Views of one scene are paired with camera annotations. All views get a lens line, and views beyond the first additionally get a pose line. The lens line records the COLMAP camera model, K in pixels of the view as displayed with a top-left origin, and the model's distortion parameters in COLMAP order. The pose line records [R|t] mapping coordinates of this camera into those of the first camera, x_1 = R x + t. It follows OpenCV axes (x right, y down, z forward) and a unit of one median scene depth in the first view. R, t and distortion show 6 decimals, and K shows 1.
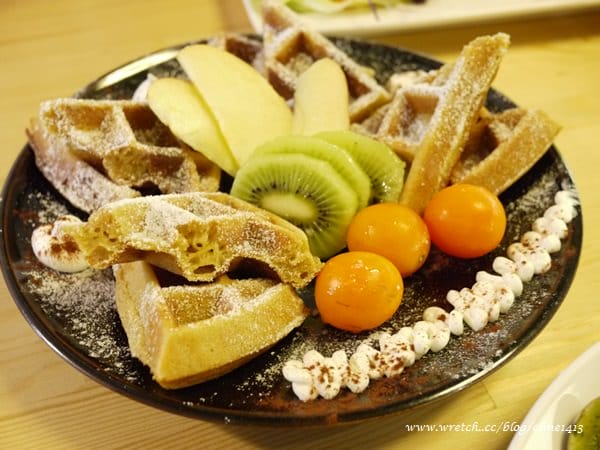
lens RADIAL K [[703.0, 0, 300.0], [0, 703.0, 225.0], [0, 0, 1]] dist [-0.005164, 0.015876]
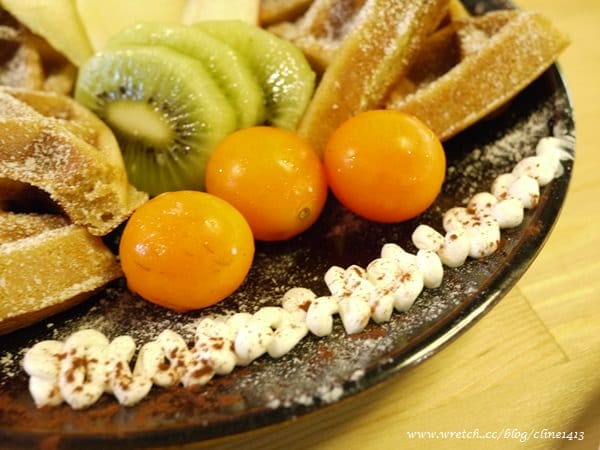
lens RADIAL K [[703.0, 0, 300.0], [0, 703.0, 225.0], [0, 0, 1]] dist [-0.005164, 0.015876]
pose [[0.982983, 0.112672, -0.145087, 0.261547], [-0.104050, 0.992398, 0.065727, 0.014378], [0.151389, -0.049512, 0.987233, 0.334196]]
